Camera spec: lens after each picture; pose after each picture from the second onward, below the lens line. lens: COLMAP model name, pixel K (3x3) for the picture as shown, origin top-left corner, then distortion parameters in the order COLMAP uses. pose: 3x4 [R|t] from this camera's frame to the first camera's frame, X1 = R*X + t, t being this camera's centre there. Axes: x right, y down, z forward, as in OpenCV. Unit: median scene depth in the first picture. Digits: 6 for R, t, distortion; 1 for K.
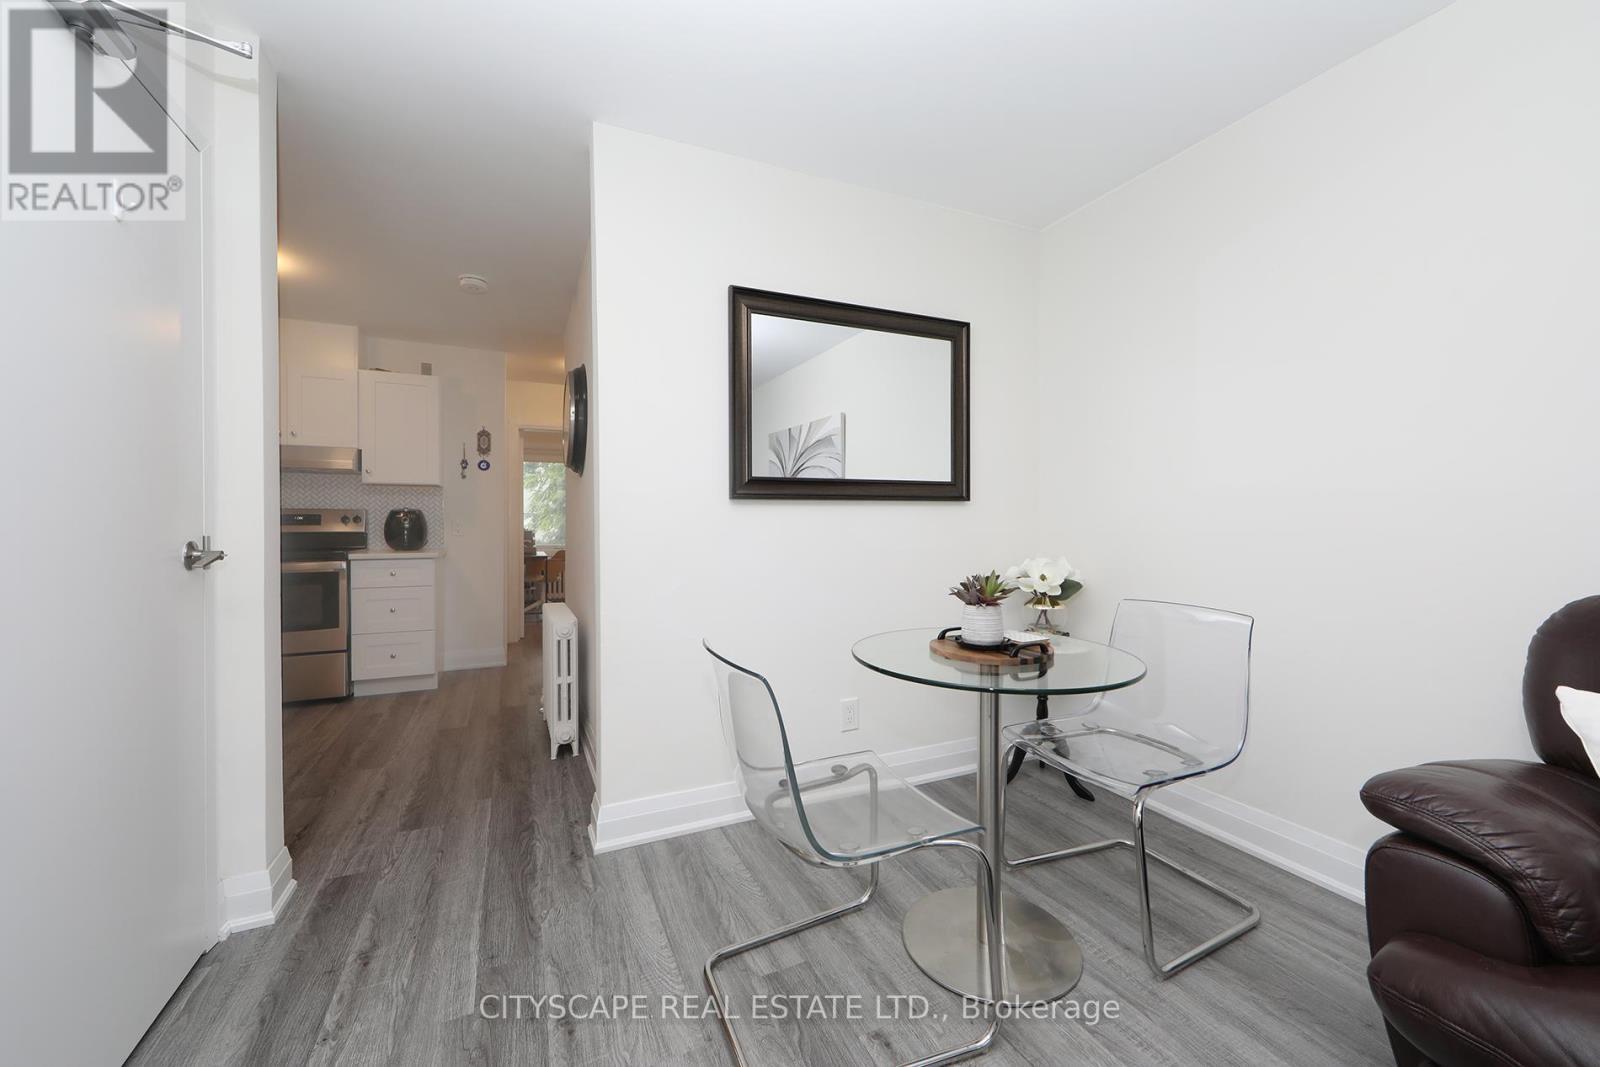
lens RADIAL K [[625.0, 0, 769.4], [0, 625.0, 518.6], [0, 0, 1]] dist [0.050795, -0.000092]
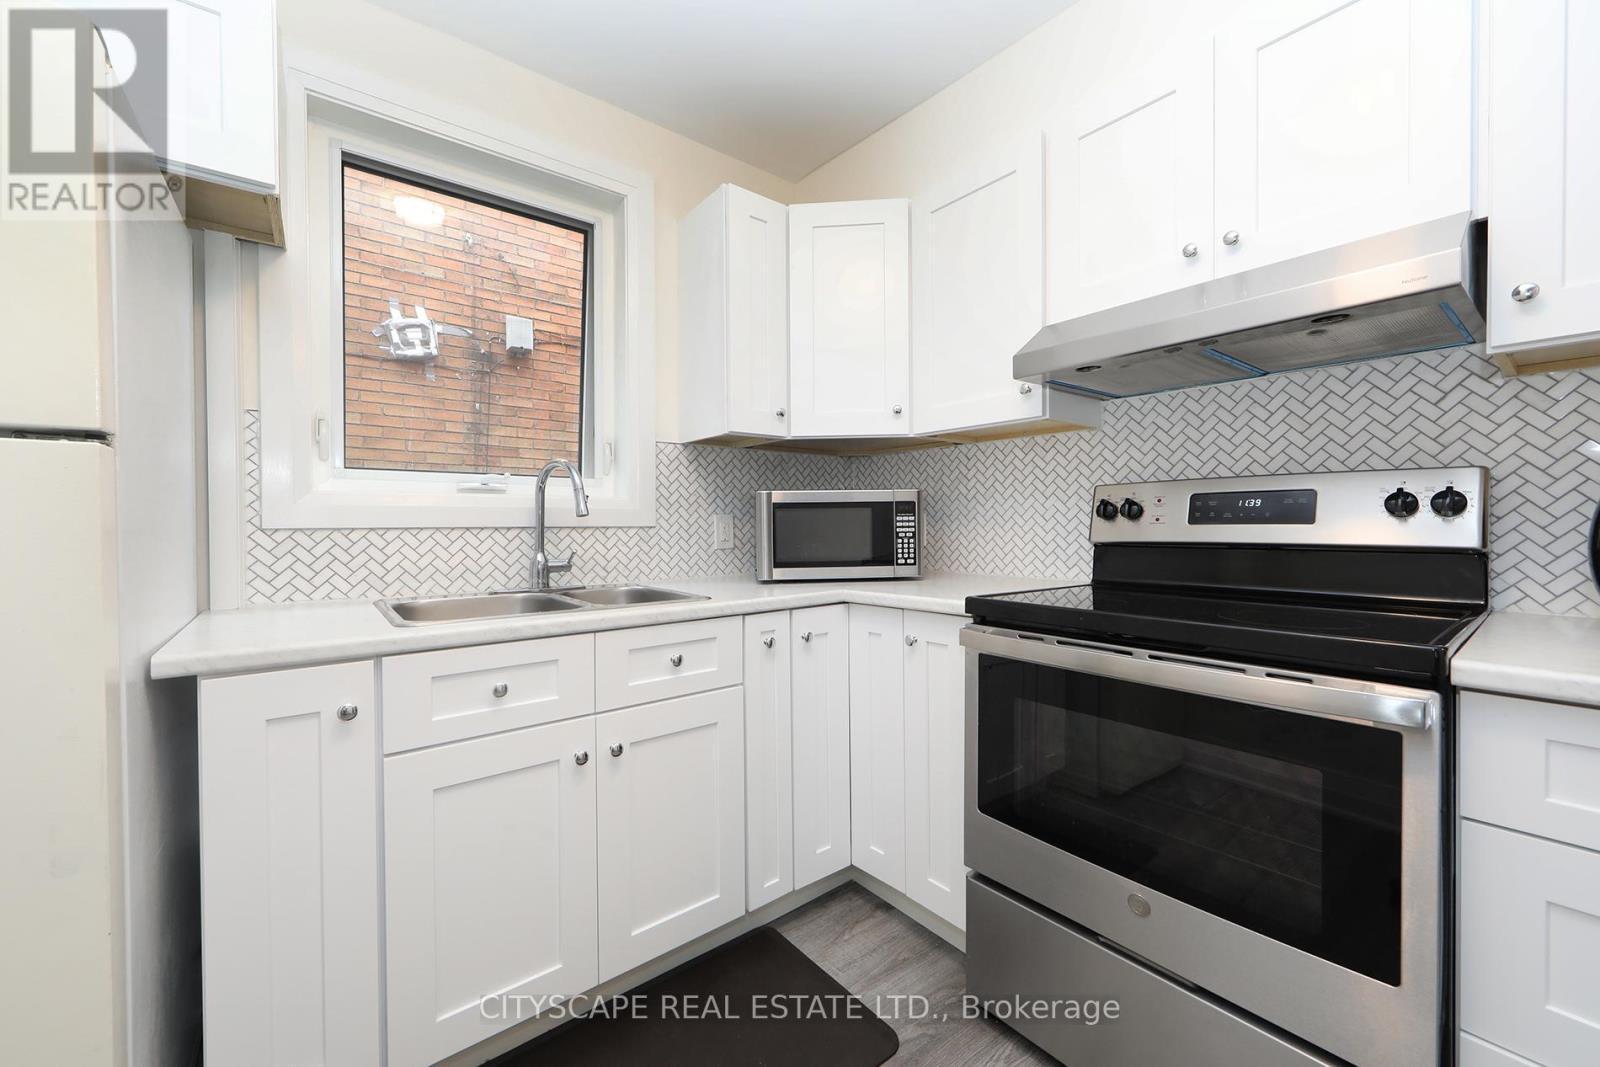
lens RADIAL K [[613.9, 0, 795.8], [0, 613.9, 531.9], [0, 0, 1]] dist [0.010280, 0.000063]
pose [[0.249048, 0.015916, -0.968360, -0.449758], [0.015054, 0.999681, 0.020302, 0.004595], [0.968374, -0.019634, 0.248729, 0.648482]]
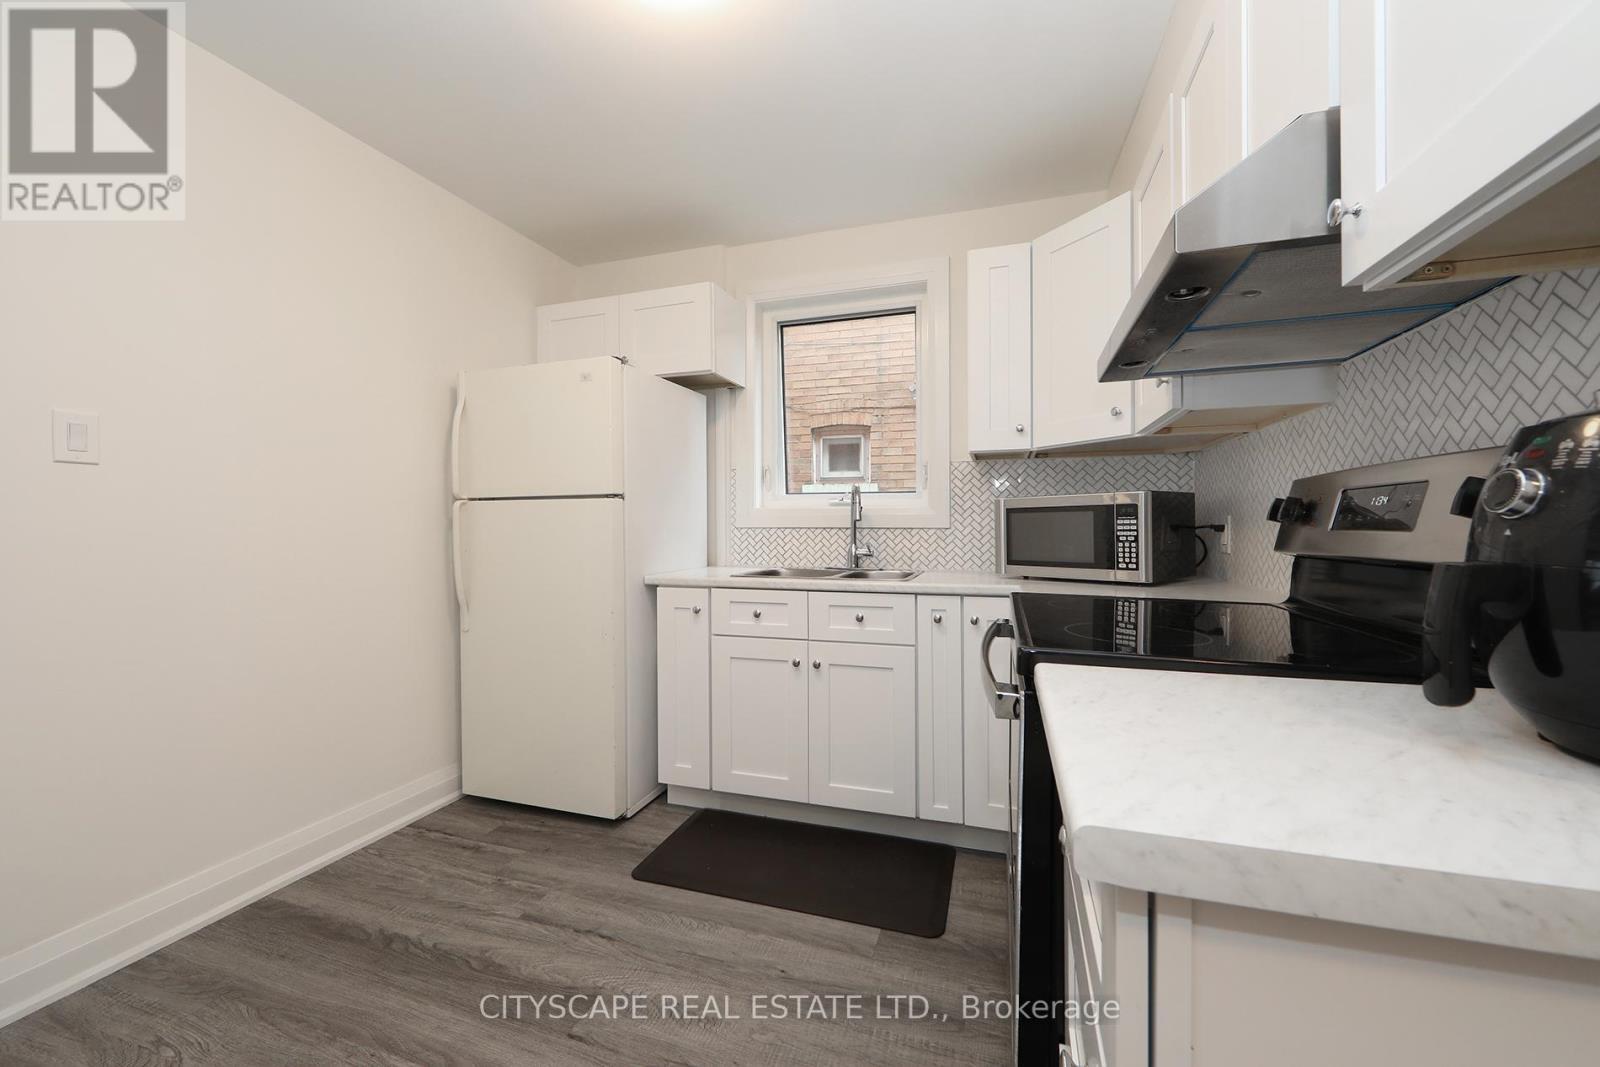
lens RADIAL K [[624.5, 0, 801.3], [0, 624.5, 527.1], [0, 0, 1]] dist [0.000104, -0.000220]
pose [[-0.663080, 0.005533, -0.748528, -0.384864], [0.011015, 0.999937, -0.002366, 0.007156], [0.748467, -0.009814, -0.663099, 0.937022]]
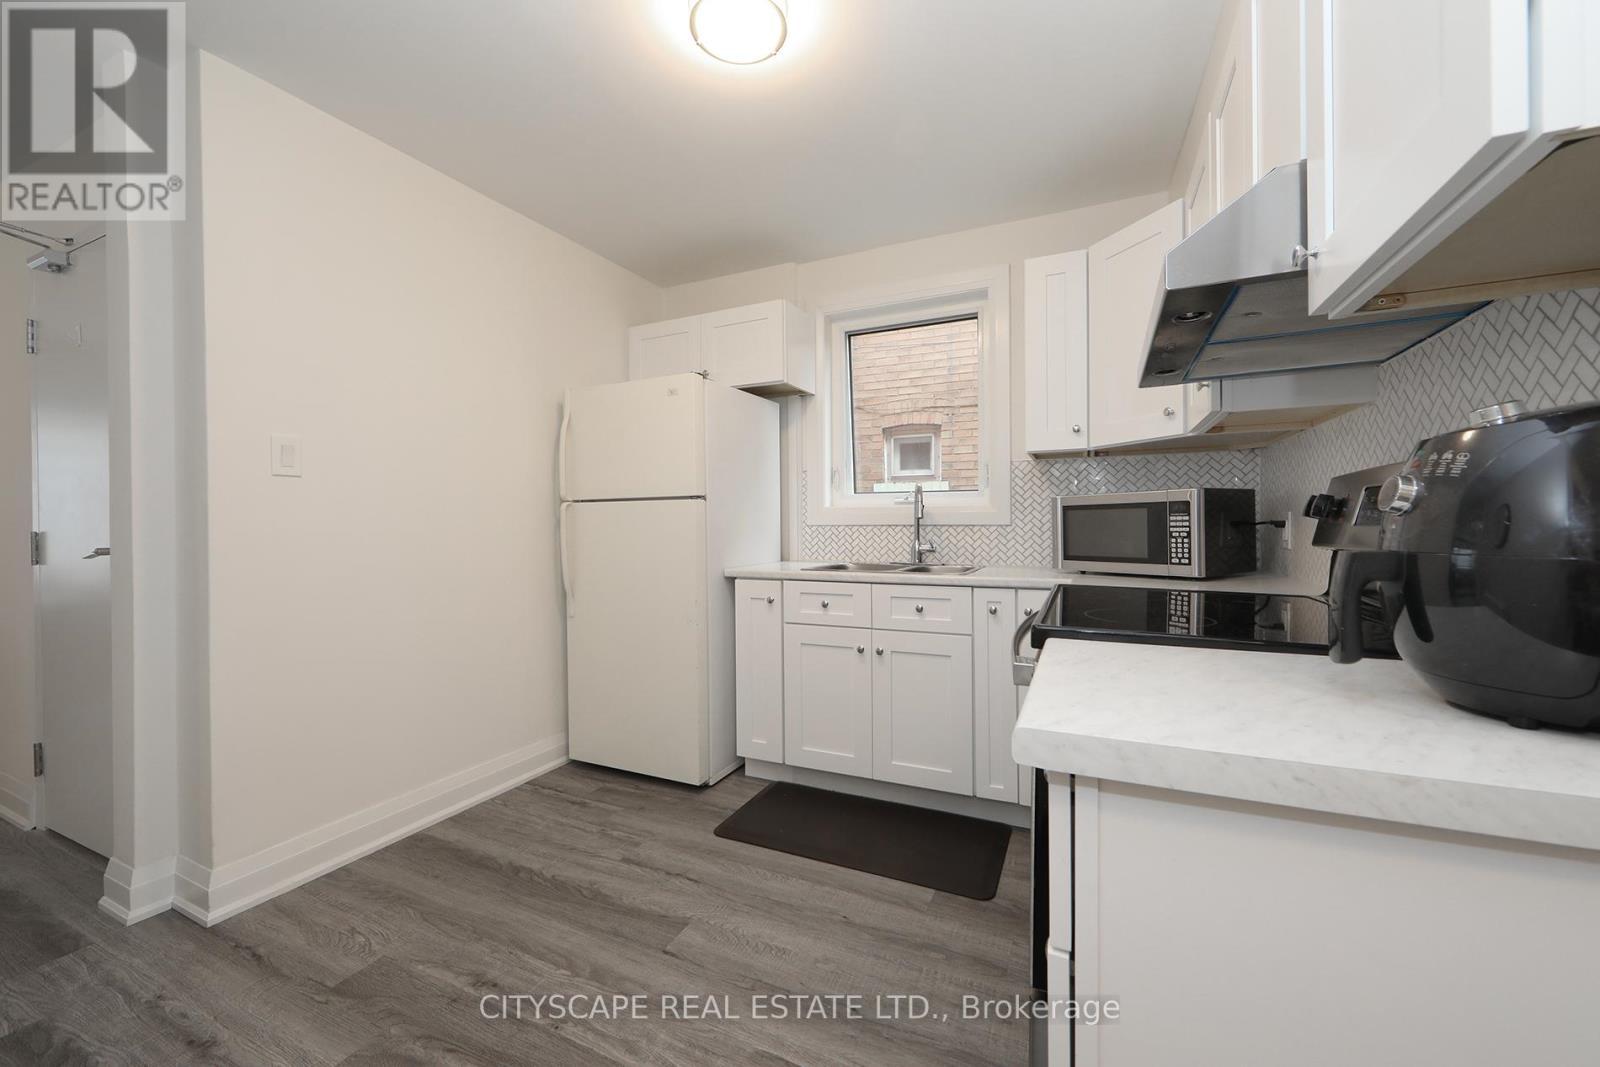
lens RADIAL K [[624.5, 0, 801.3], [0, 624.5, 527.1], [0, 0, 1]] dist [0.000104, -0.000220]
pose [[-0.749715, 0.010378, -0.661679, -0.360066], [0.014085, 0.999901, -0.000275, 0.007542], [0.661610, -0.009526, -0.749787, 0.973390]]
